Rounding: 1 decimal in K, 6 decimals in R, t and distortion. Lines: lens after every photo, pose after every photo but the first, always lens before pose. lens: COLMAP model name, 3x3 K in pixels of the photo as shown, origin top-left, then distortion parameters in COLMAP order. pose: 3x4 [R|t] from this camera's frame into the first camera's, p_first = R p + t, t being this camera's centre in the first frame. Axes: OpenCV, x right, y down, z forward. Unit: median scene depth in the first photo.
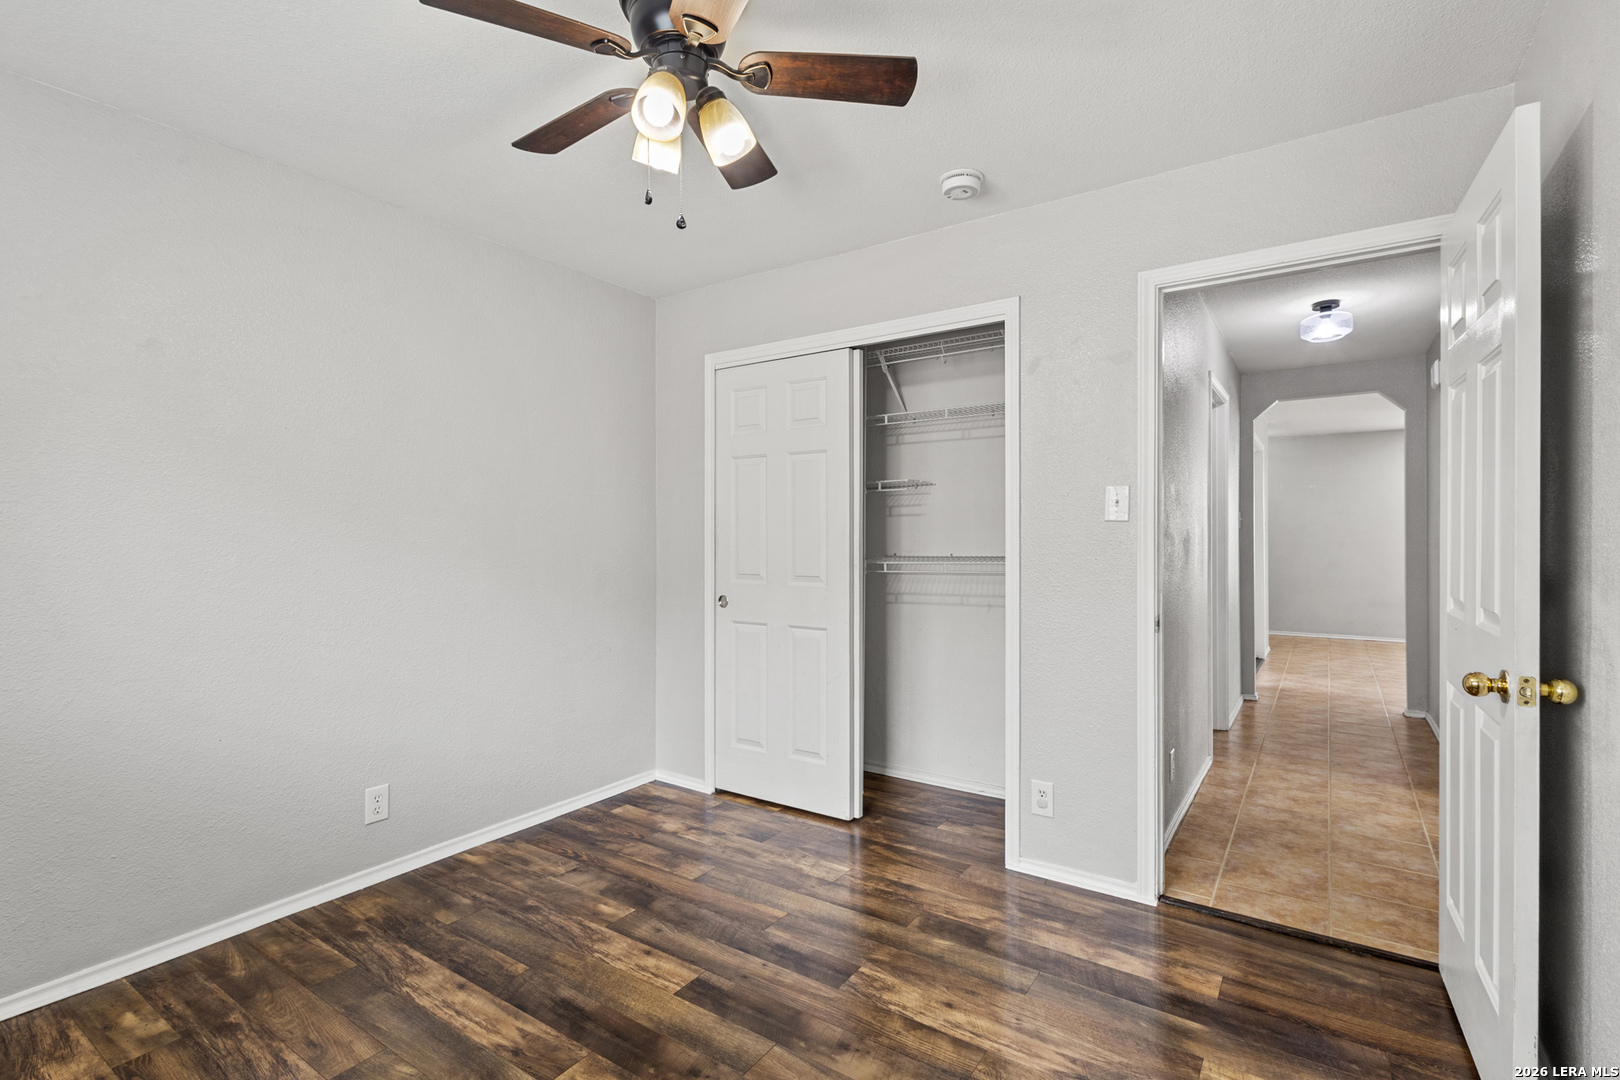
lens RADIAL K [[758.1, 0, 806.7], [0, 758.1, 534.7], [0, 0, 1]] dist [0.009269, -0.000166]
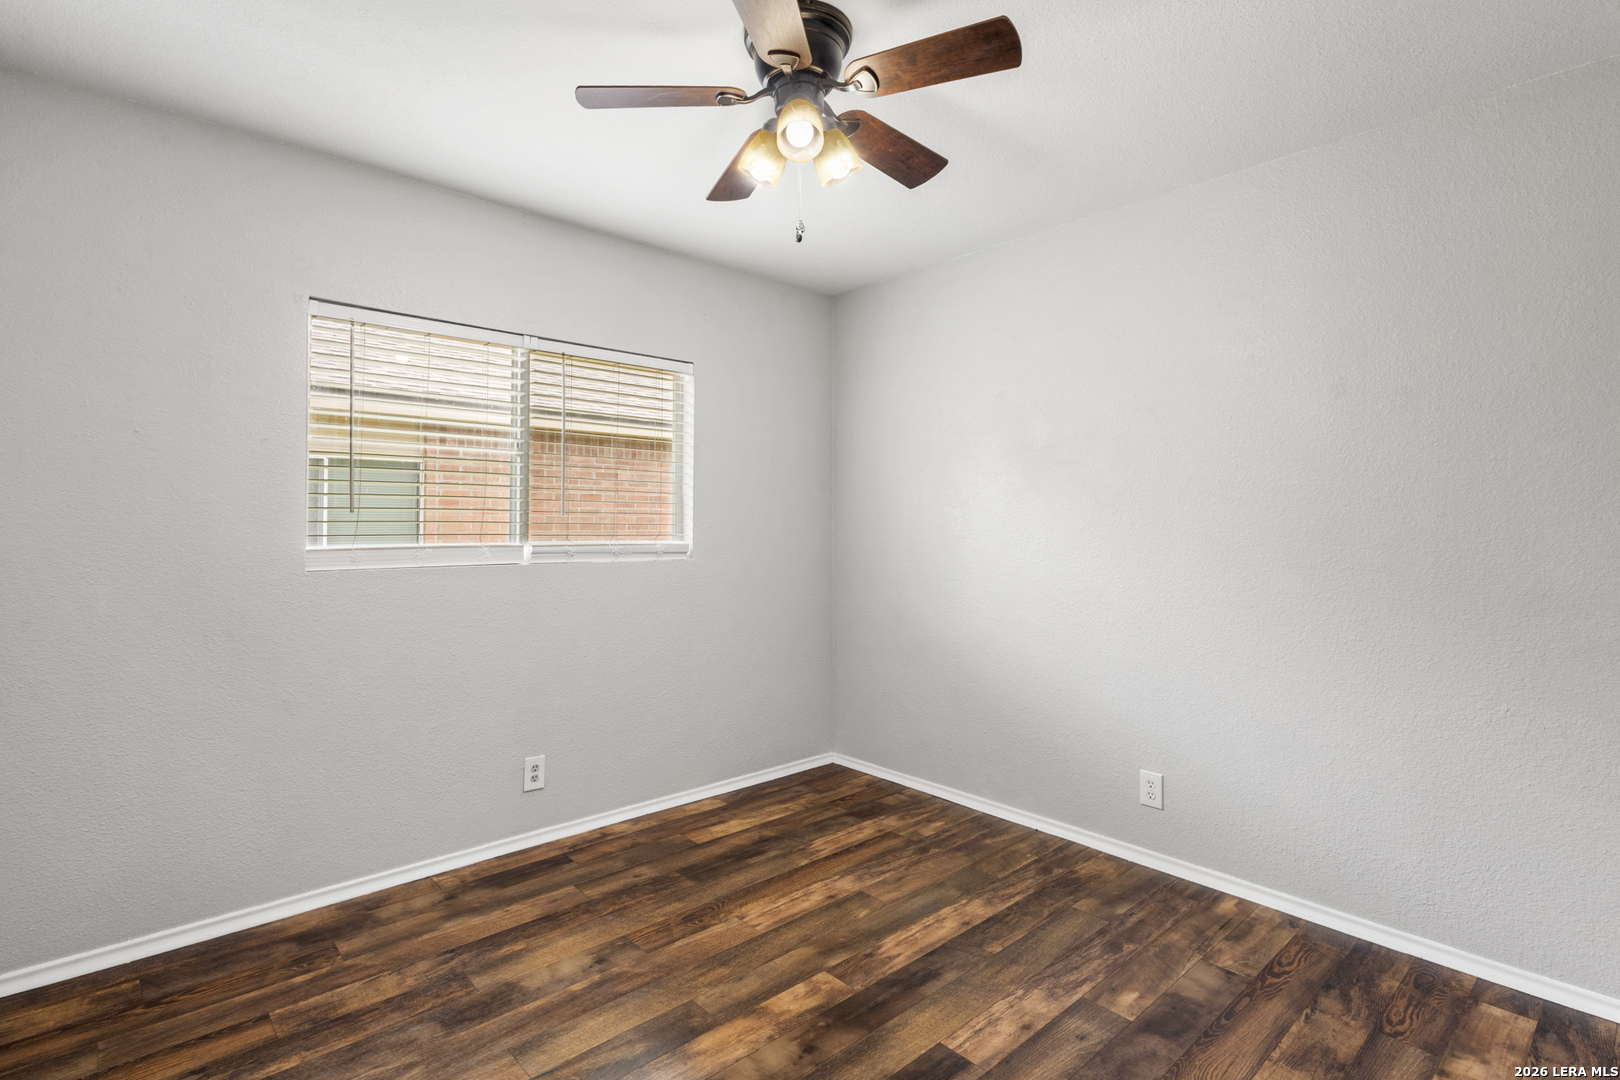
lens RADIAL K [[758.1, 0, 800.4], [0, 758.1, 503.1], [0, 0, 1]] dist [0.009269, -0.000166]
pose [[-0.226550, -0.026432, -0.973641, 0.639412], [-0.000609, 0.999635, -0.026996, -0.010605], [0.973999, -0.005523, -0.226484, 0.879582]]
